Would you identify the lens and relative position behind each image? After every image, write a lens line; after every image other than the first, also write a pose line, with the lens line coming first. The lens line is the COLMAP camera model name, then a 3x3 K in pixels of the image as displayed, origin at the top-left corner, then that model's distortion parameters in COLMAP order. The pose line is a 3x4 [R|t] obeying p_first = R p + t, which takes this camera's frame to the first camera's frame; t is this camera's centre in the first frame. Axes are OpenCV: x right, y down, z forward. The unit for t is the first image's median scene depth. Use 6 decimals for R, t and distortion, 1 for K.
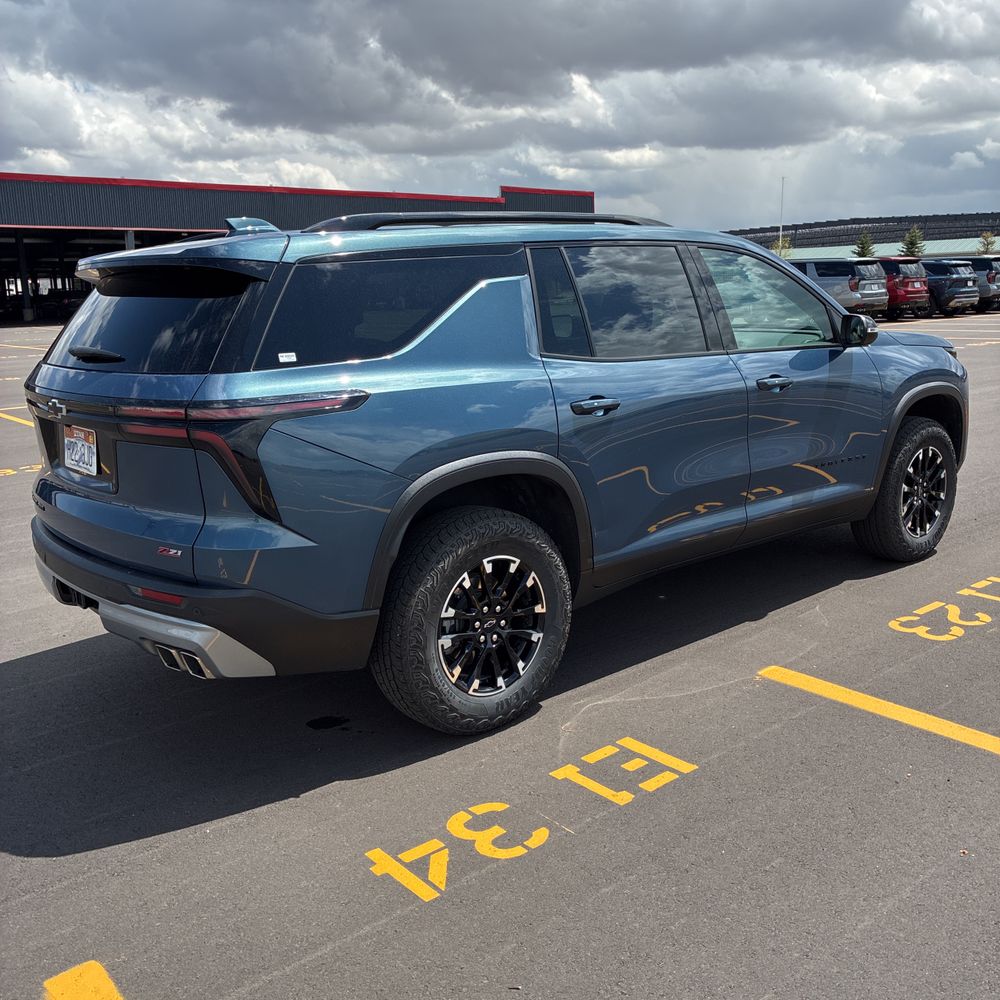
lens RADIAL K [[1002.8, 0, 501.1], [0, 1002.8, 478.9], [0, 0, 1]] dist [0.017512, 0.000000]
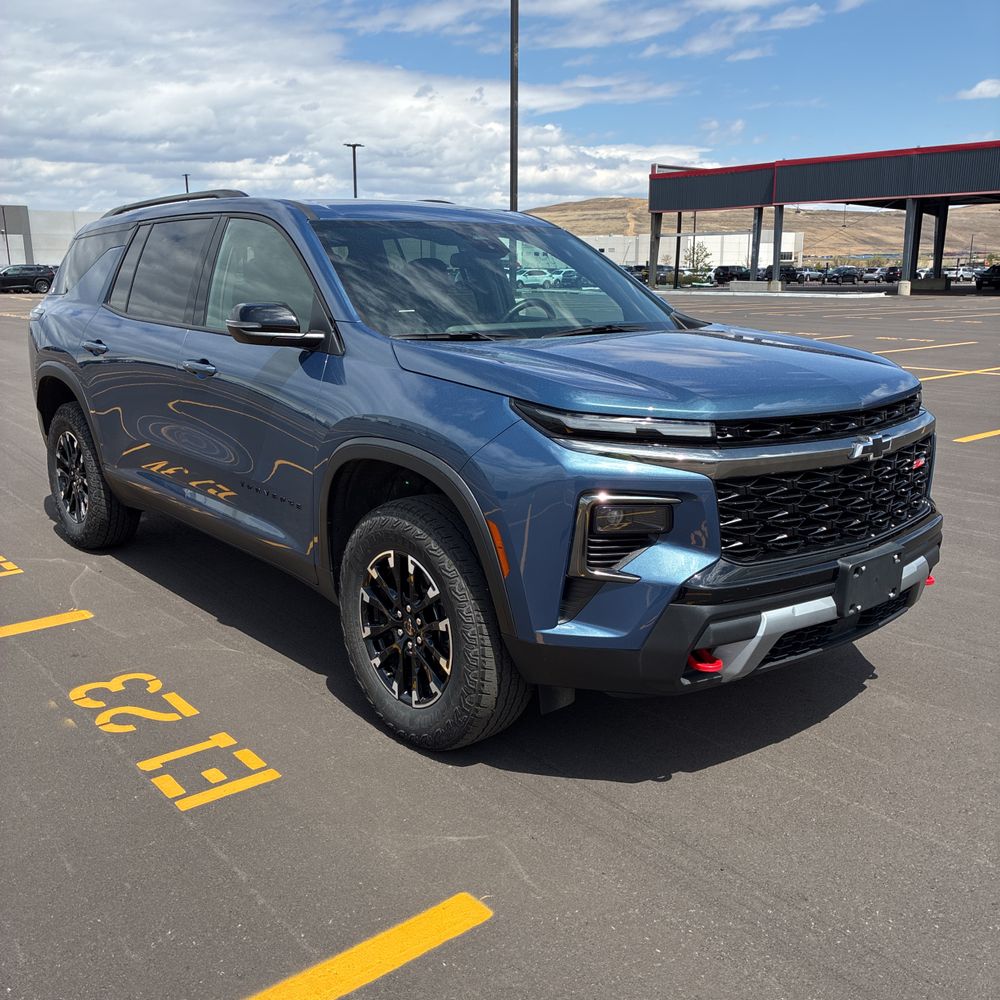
lens RADIAL K [[1002.8, 0, 502.6], [0, 1002.8, 474.8], [0, 0, 1]] dist [0.017512, 0.000000]
pose [[-0.000954, 0.228190, -0.973616, 1.447869], [-0.185195, 0.956734, 0.224415, -0.316885], [0.982701, 0.180523, 0.041347, 1.535706]]
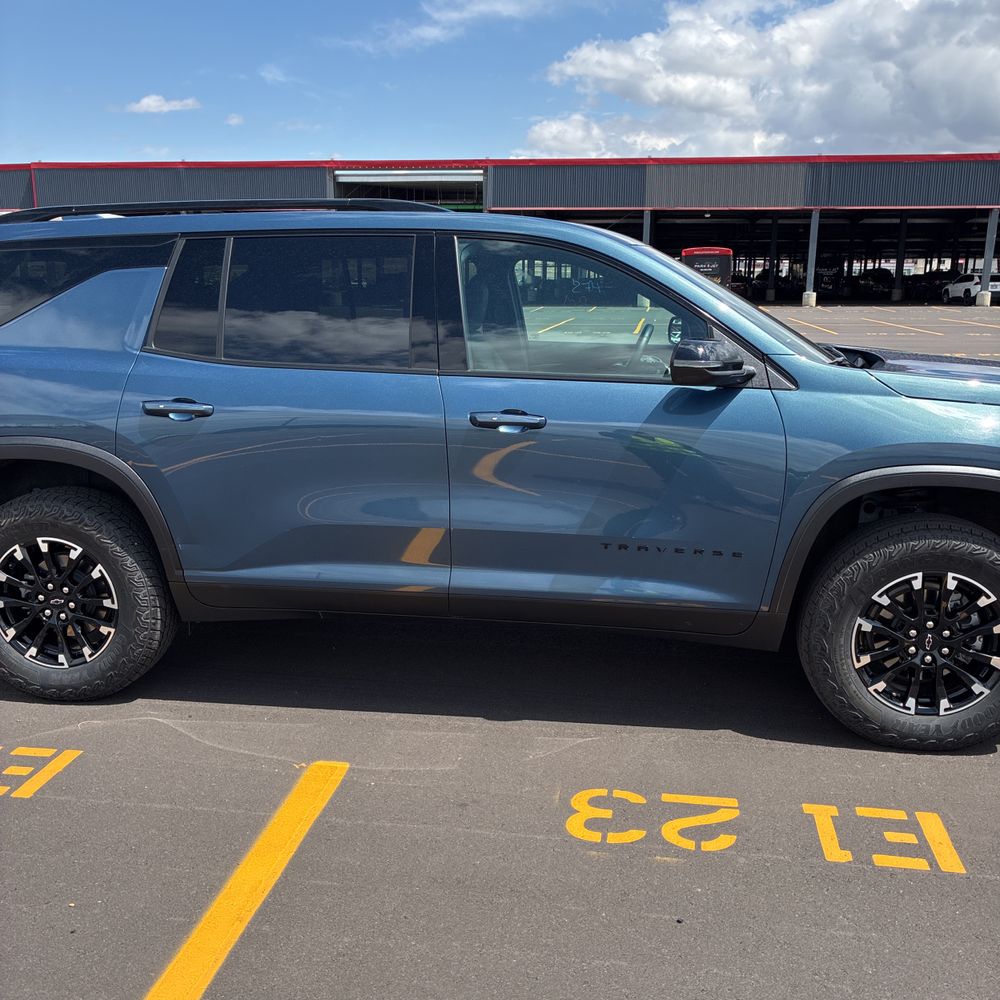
lens RADIAL K [[1002.8, 0, 502.0], [0, 1002.8, 497.6], [0, 0, 1]] dist [0.017512, 0.000000]
pose [[0.663853, 0.187469, -0.723985, 1.011441], [-0.160635, 0.981220, 0.106784, -0.144564], [0.730408, 0.045409, 0.681500, 0.603480]]
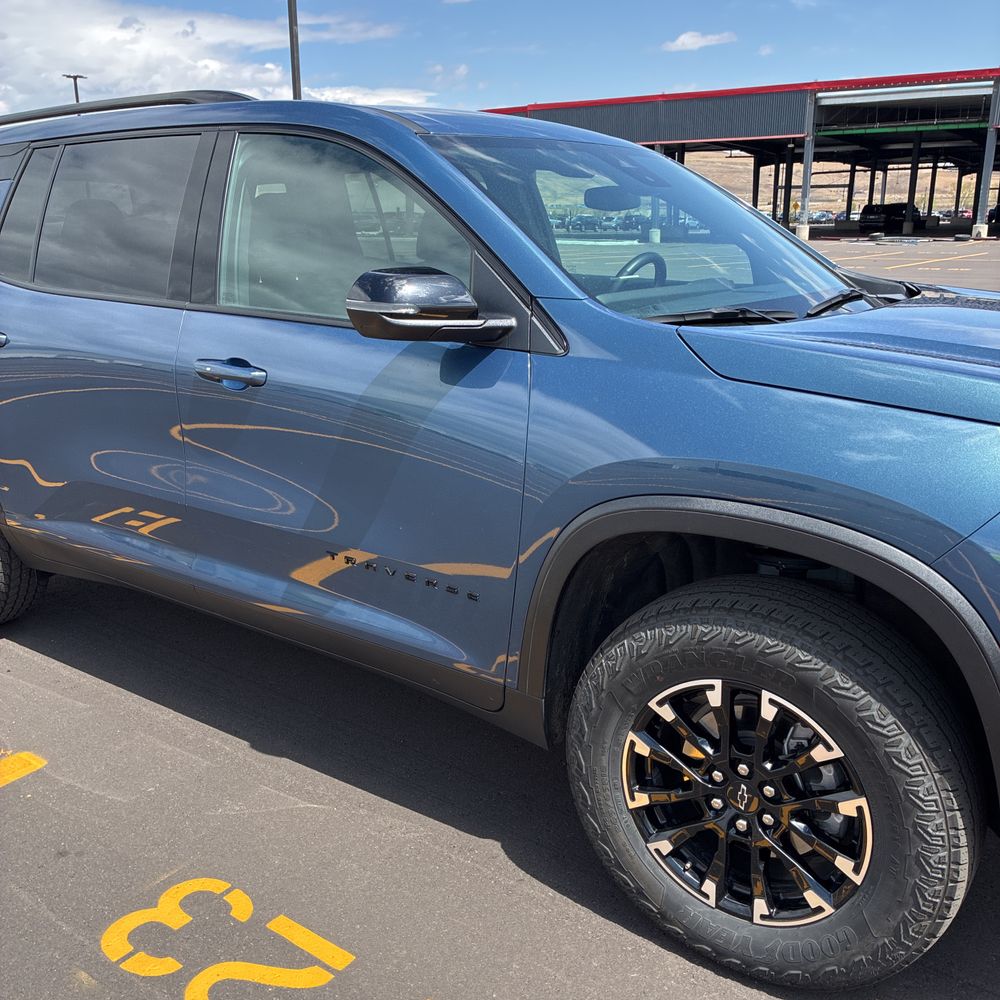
lens RADIAL K [[1002.8, 0, 494.4], [0, 1002.8, 492.2], [0, 0, 1]] dist [0.017512, 0.000000]
pose [[0.237674, 0.283152, -0.929159, 1.053217], [-0.182722, 0.952525, 0.243533, -0.242620], [0.954004, 0.111896, 0.278129, 1.221752]]
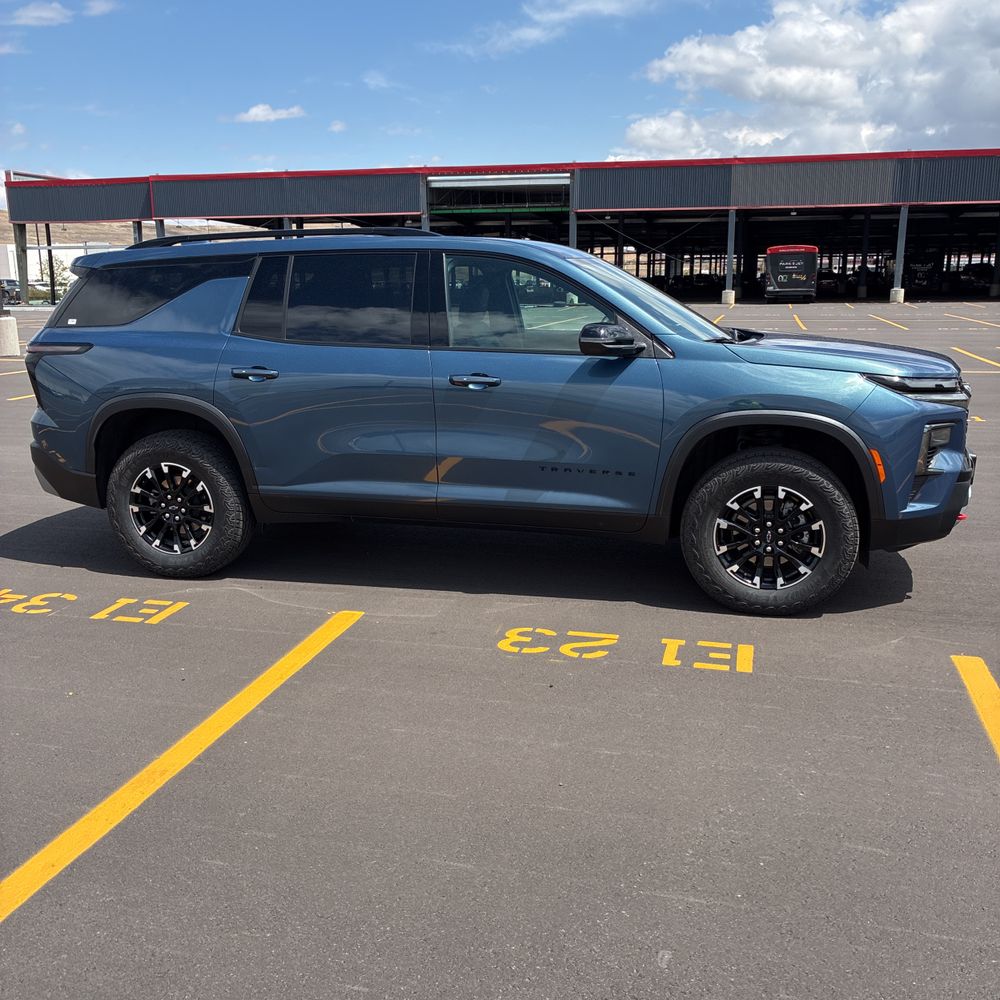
lens RADIAL K [[1002.8, 0, 495.2], [0, 1002.8, 492.1], [0, 0, 1]] dist [0.017512, 0.000000]
pose [[0.585787, 0.190458, -0.787769, 1.429790], [-0.160382, 0.980015, 0.117677, -0.131972], [0.794438, 0.057411, 0.604626, 0.455167]]
